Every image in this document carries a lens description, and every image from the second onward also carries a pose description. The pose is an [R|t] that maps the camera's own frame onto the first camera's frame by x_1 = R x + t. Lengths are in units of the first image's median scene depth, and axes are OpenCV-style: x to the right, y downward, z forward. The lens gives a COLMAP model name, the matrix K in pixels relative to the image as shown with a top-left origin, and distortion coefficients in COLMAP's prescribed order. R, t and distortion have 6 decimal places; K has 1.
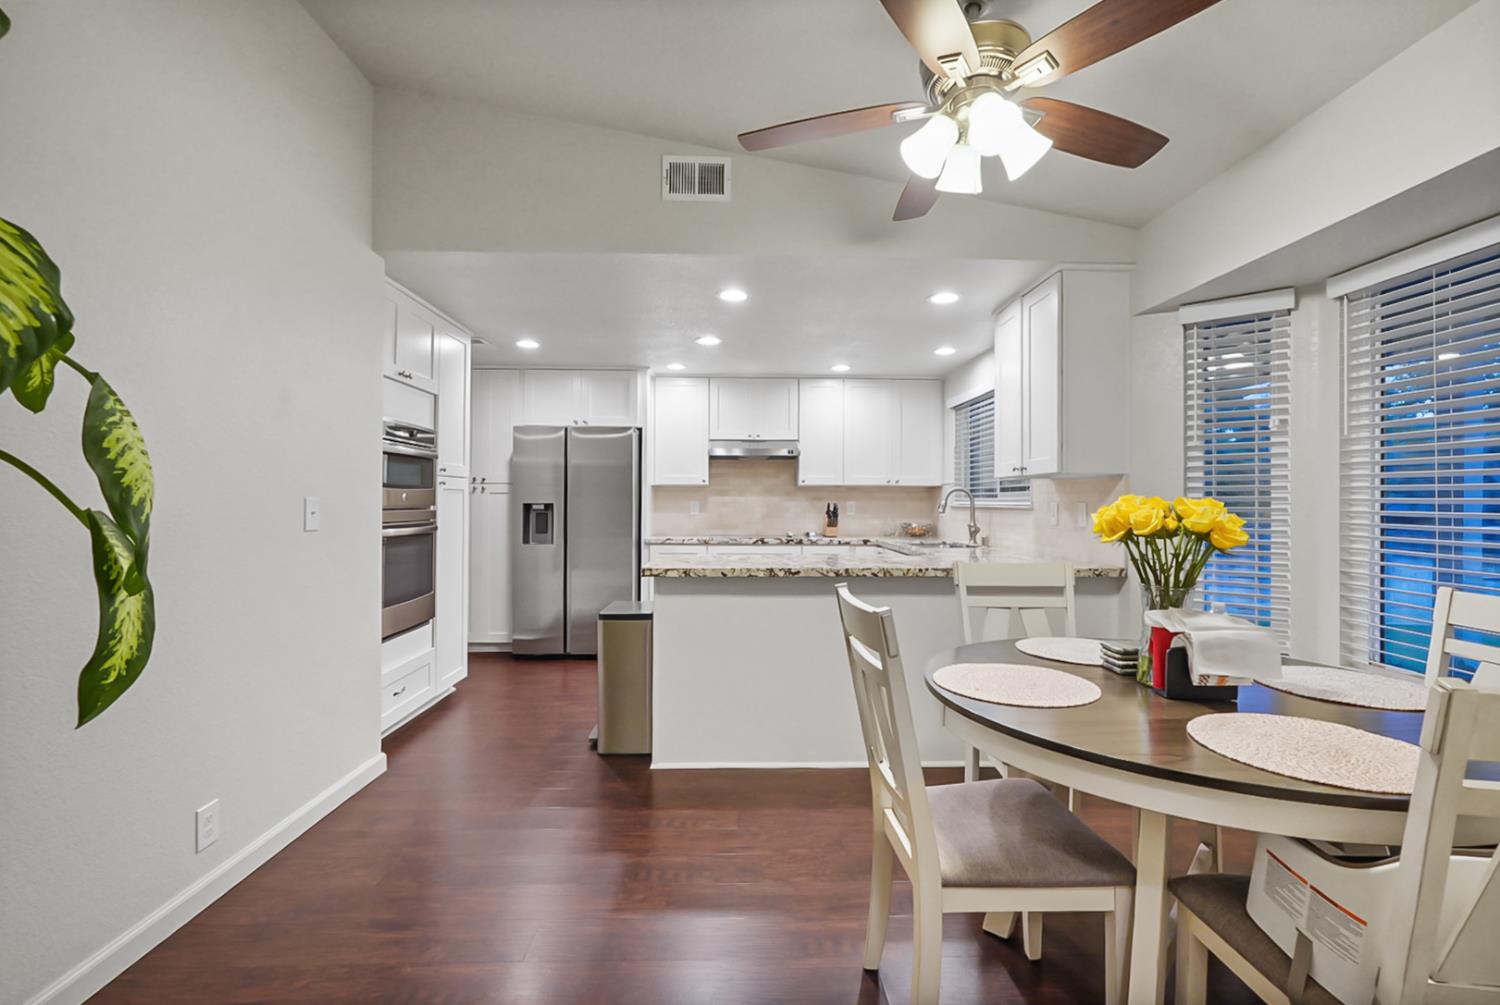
lens RADIAL K [[660.5, 0, 751.7], [0, 660.5, 499.9], [0, 0, 1]] dist [-0.017942, -0.000099]
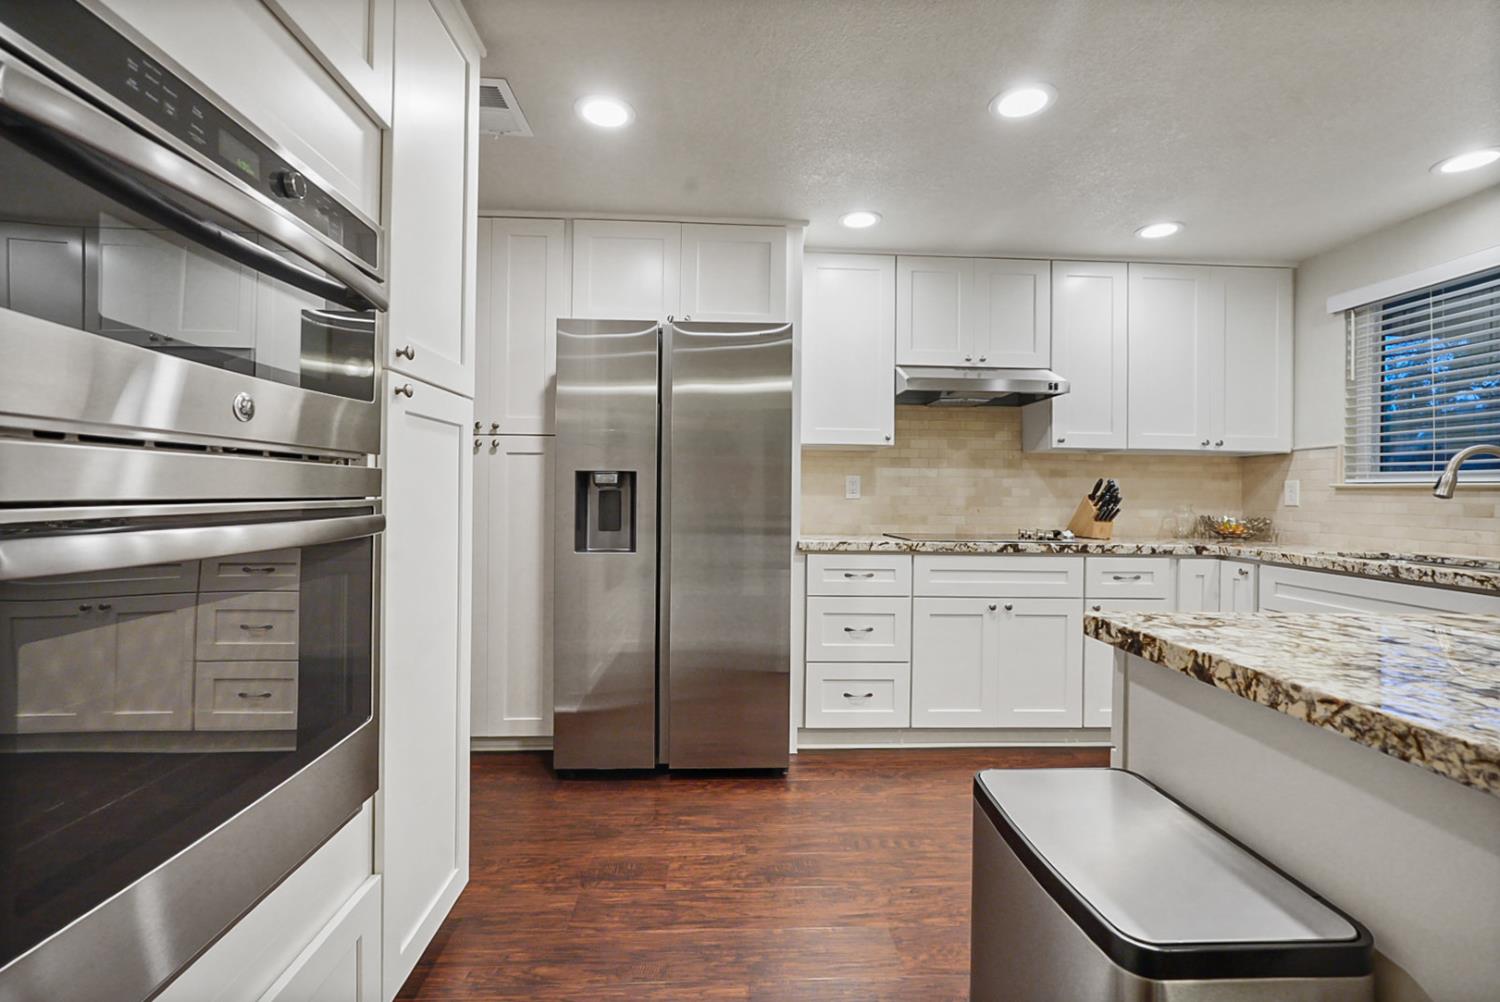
lens RADIAL K [[660.5, 0, 746.9], [0, 660.5, 497.4], [0, 0, 1]] dist [-0.017942, -0.000099]
pose [[0.999877, 0.010359, 0.011799, -0.208915], [-0.010514, 0.999859, 0.013105, 0.016468], [-0.011661, -0.013227, 0.999845, 0.463577]]
